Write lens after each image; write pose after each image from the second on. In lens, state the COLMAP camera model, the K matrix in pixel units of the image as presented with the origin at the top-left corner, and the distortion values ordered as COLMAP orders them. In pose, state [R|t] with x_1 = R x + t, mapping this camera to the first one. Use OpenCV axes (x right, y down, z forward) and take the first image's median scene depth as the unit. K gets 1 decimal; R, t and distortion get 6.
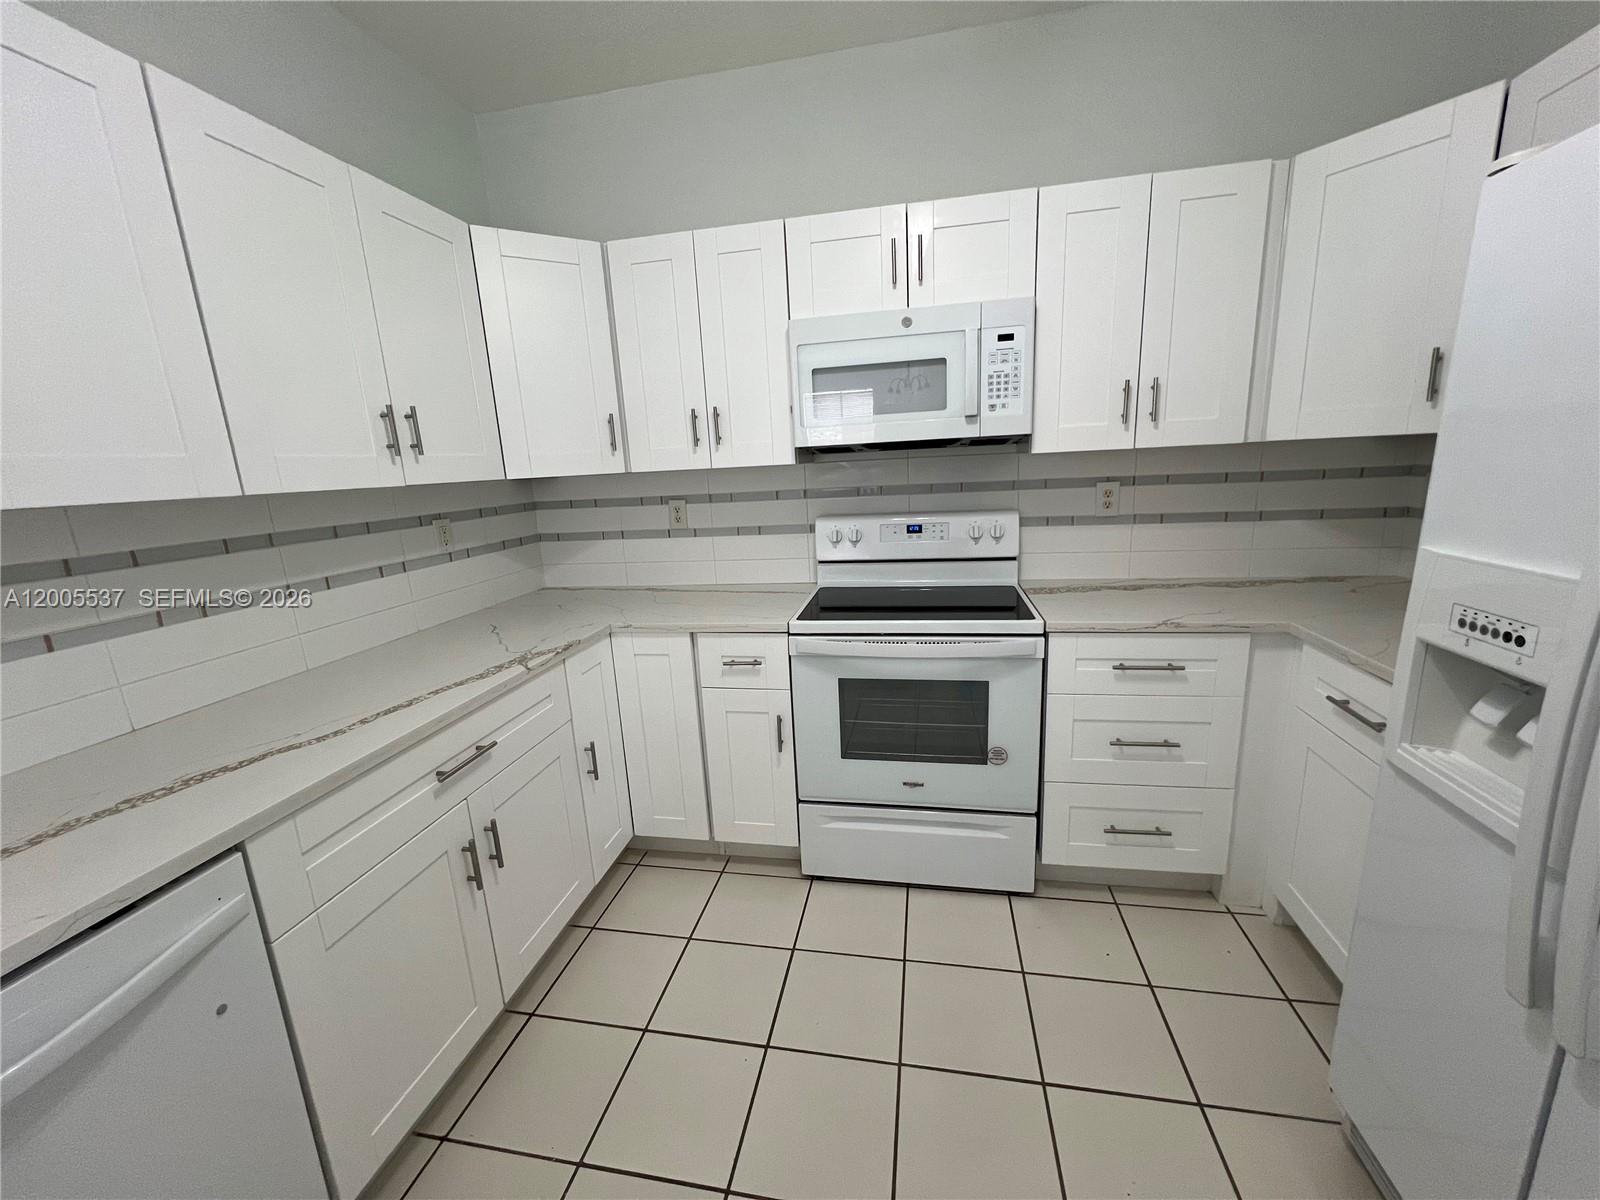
lens RADIAL K [[639.3, 0, 800.0], [0, 639.3, 600.0], [0, 0, 1]] dist [0.001075, 0.000171]
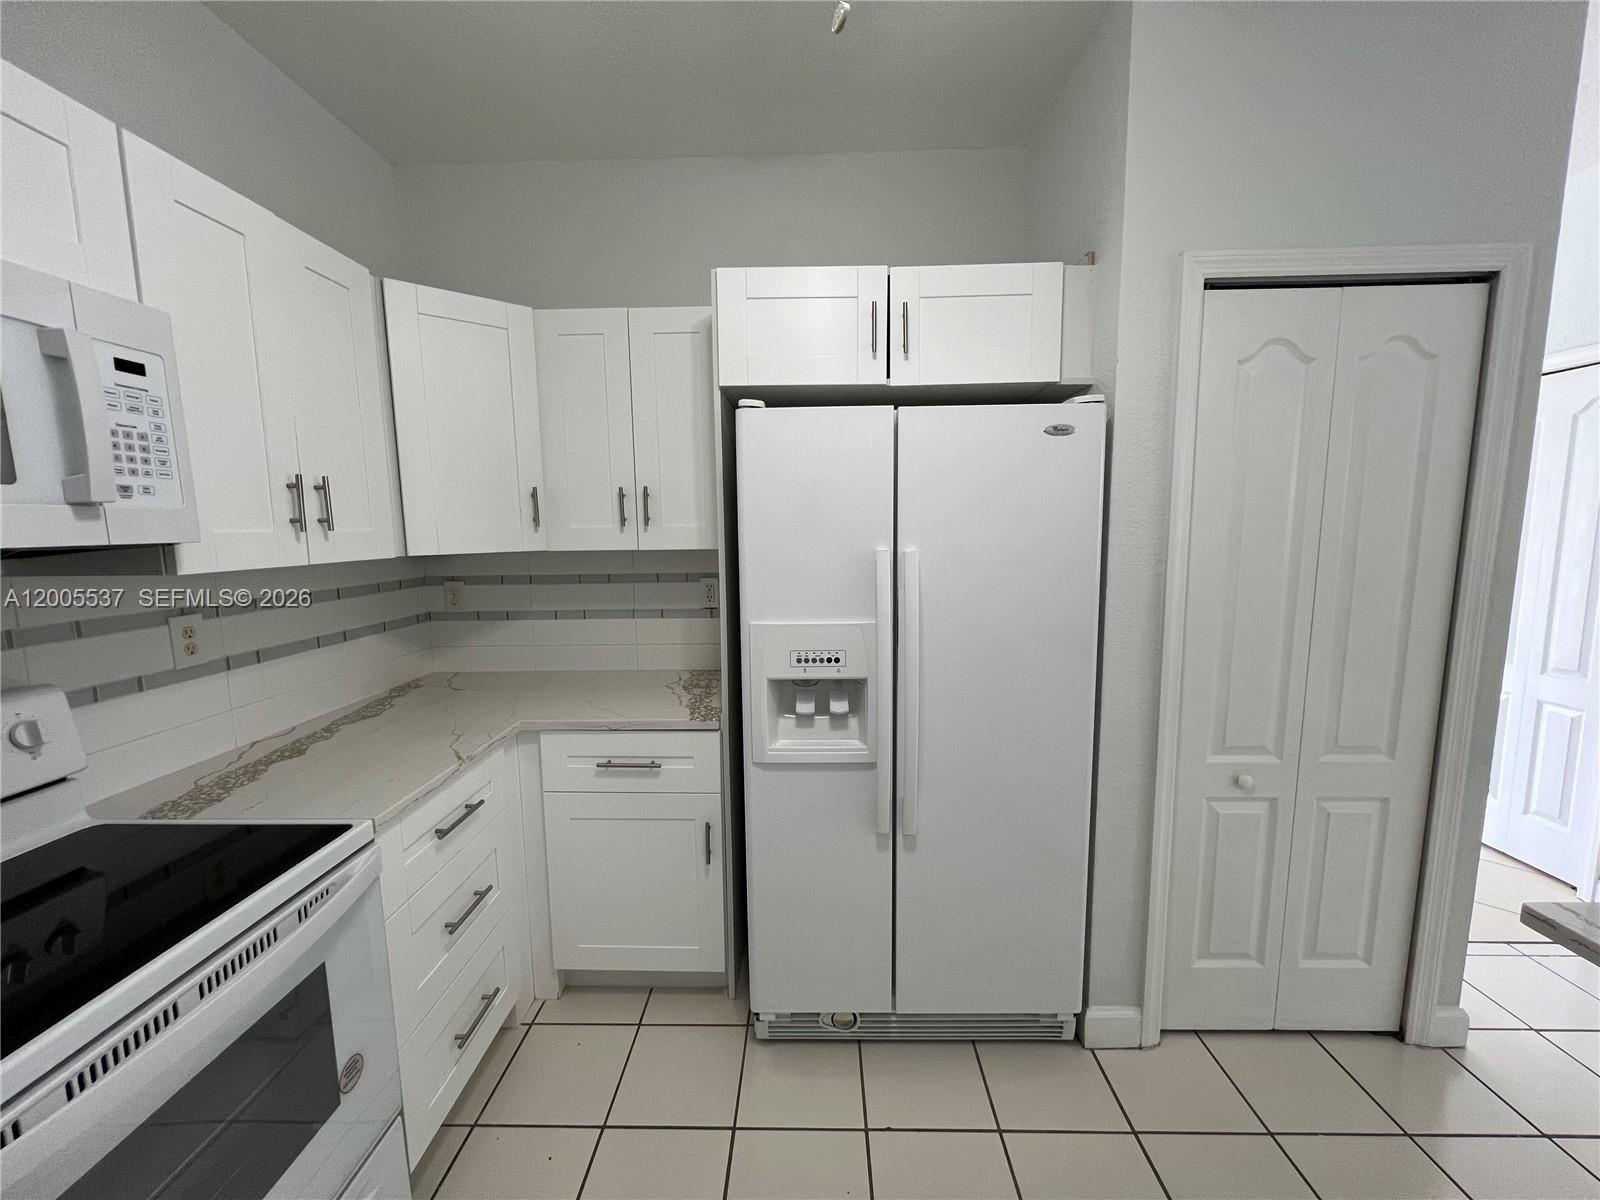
lens RADIAL K [[639.3, 0, 800.0], [0, 639.3, 600.0], [0, 0, 1]] dist [0.001075, 0.000171]
pose [[-0.166612, -0.064998, 0.983878, -0.302621], [0.232112, 0.967199, 0.103202, -0.138547], [-0.958313, 0.245564, -0.146060, 0.559120]]
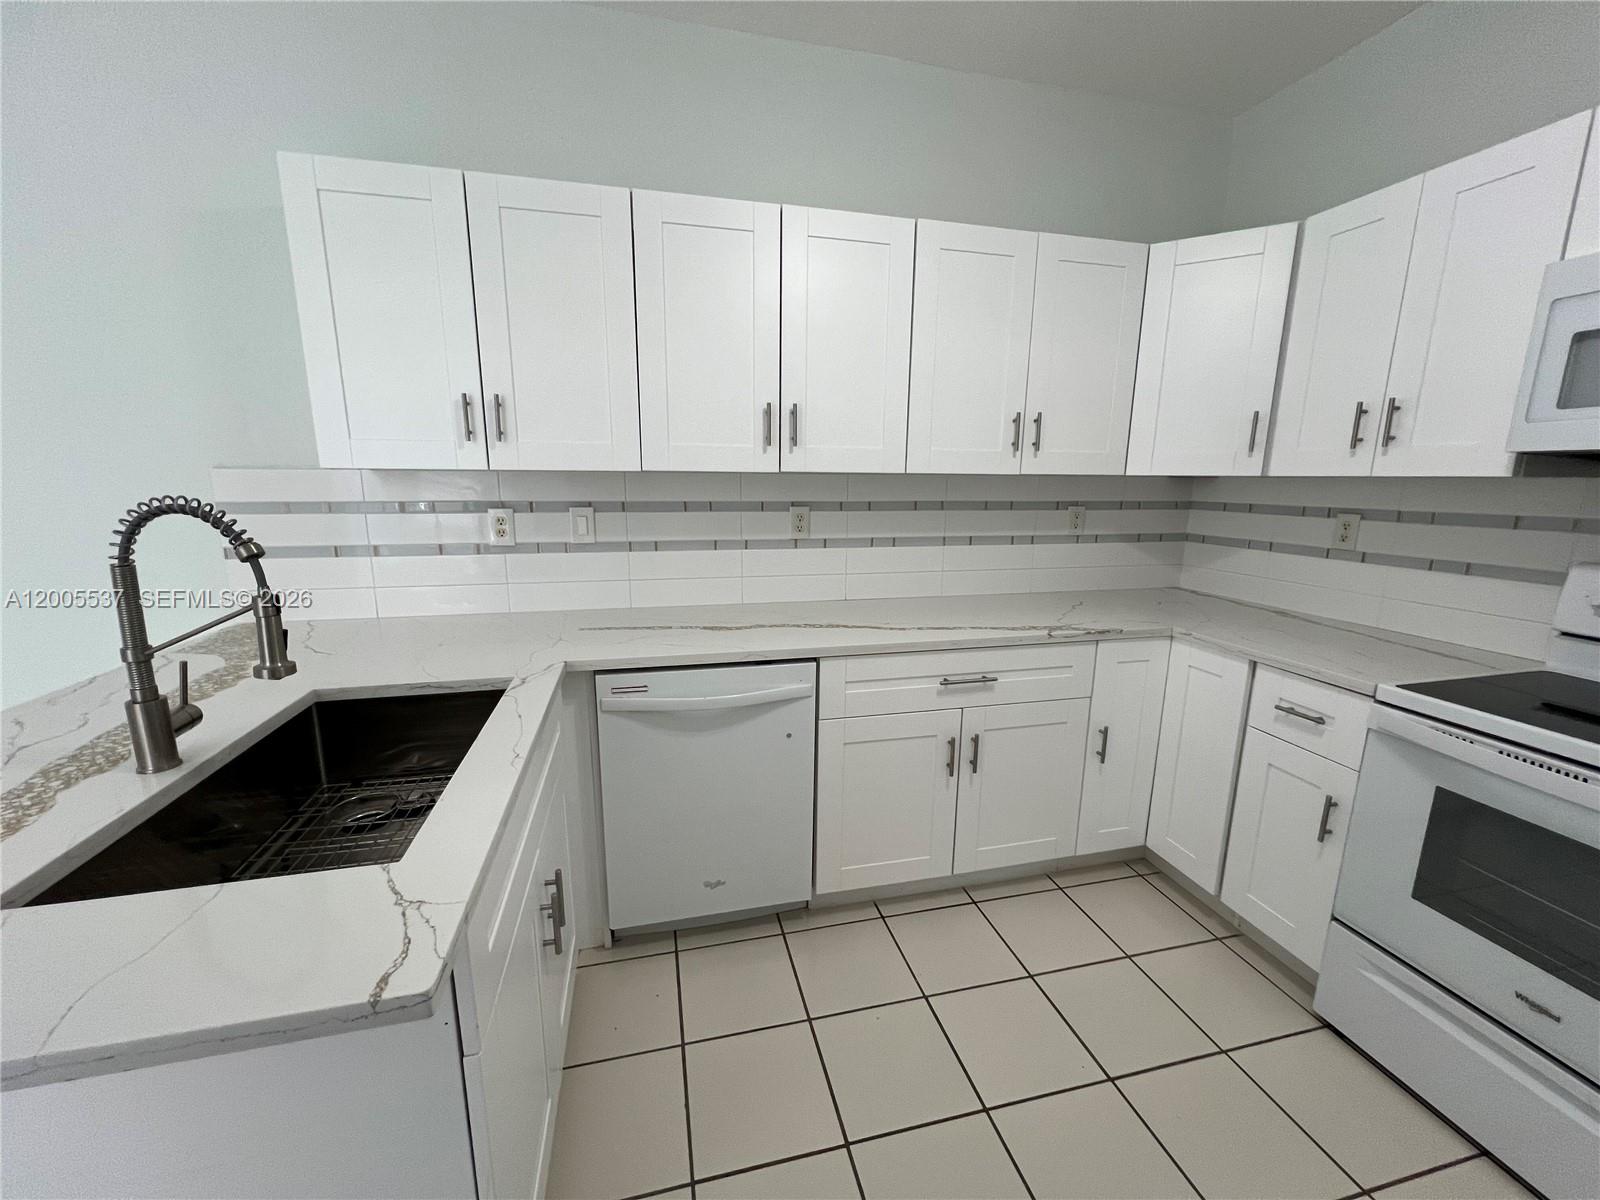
lens RADIAL K [[639.3, 0, 800.0], [0, 639.3, 600.0], [0, 0, 1]] dist [0.001075, 0.000171]
pose [[0.414106, 0.227802, -0.881262, 0.335841], [-0.223095, 0.964047, 0.144368, -0.017860], [0.882465, 0.136822, 0.450040, 0.050079]]
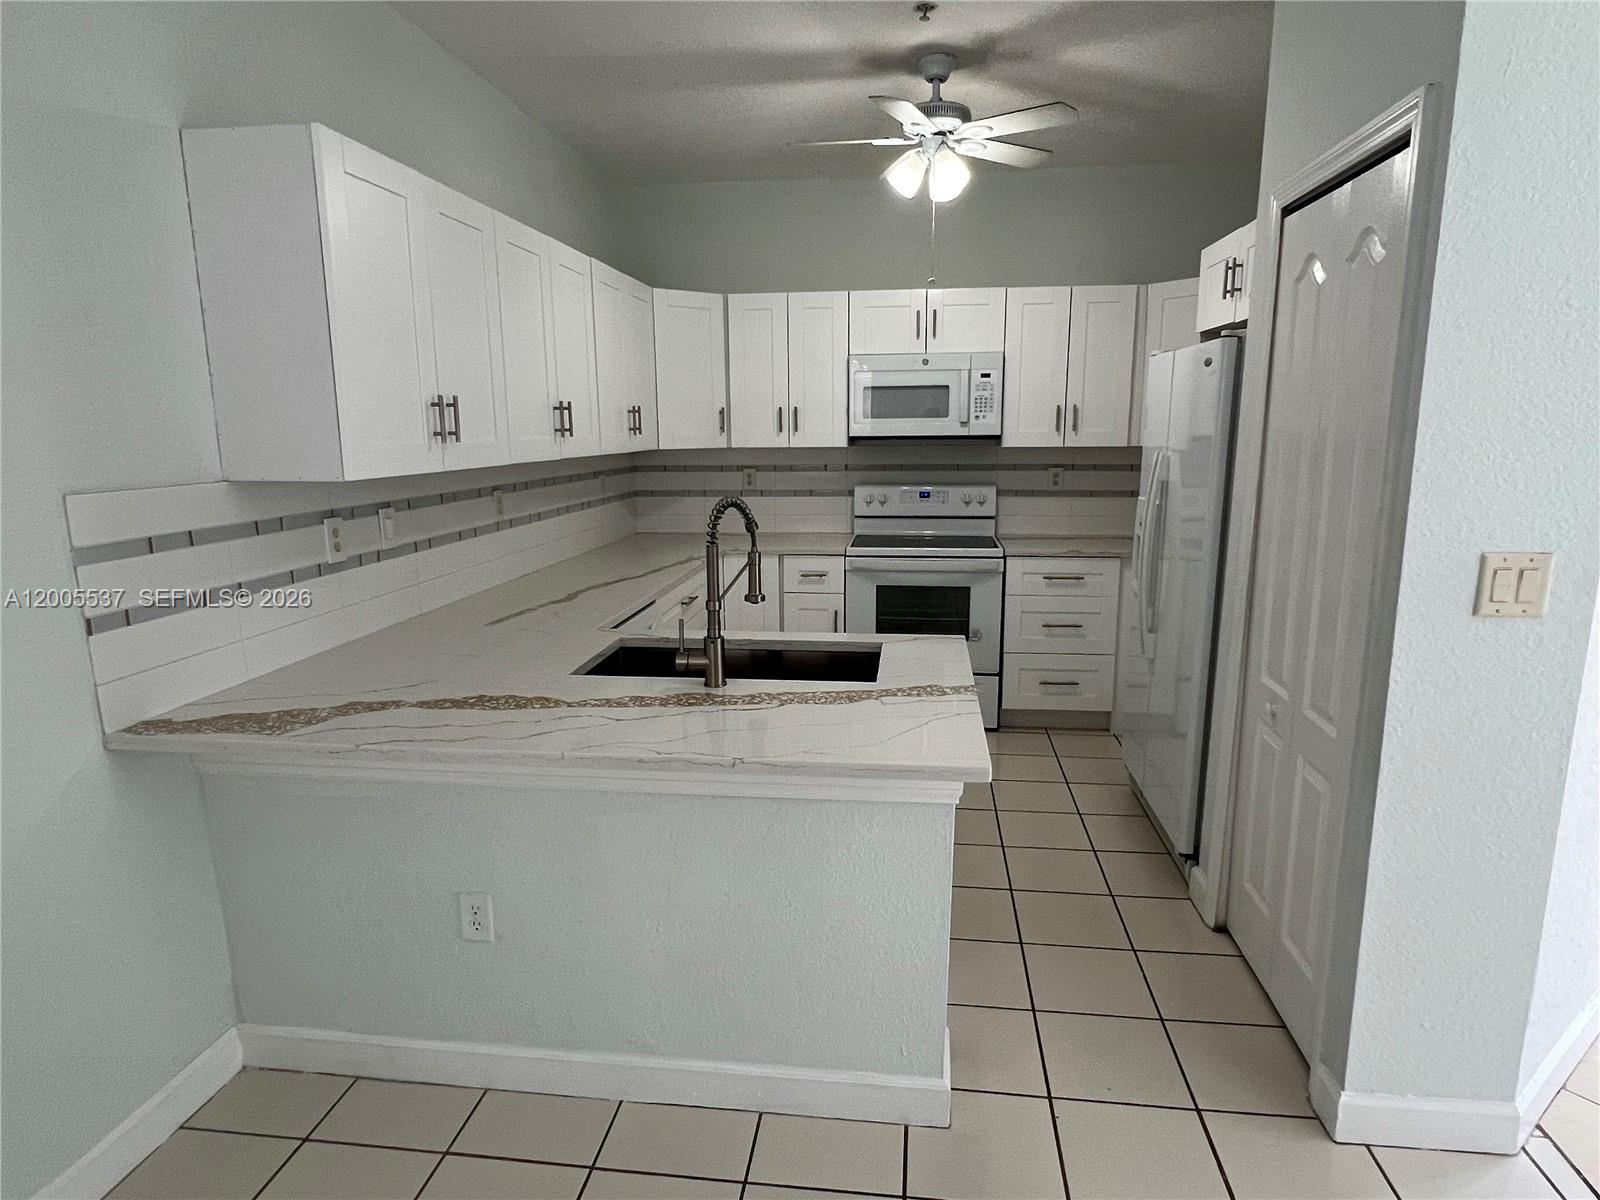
lens RADIAL K [[932.8, 0, 800.0], [0, 932.8, 600.0], [0, 0, 1]] dist [0.000460, -0.000033]
pose [[0.997132, 0.029963, 0.069493, -0.280352], [-0.027794, 0.999102, -0.031972, 0.234164], [-0.070389, 0.029949, 0.997070, -1.244025]]
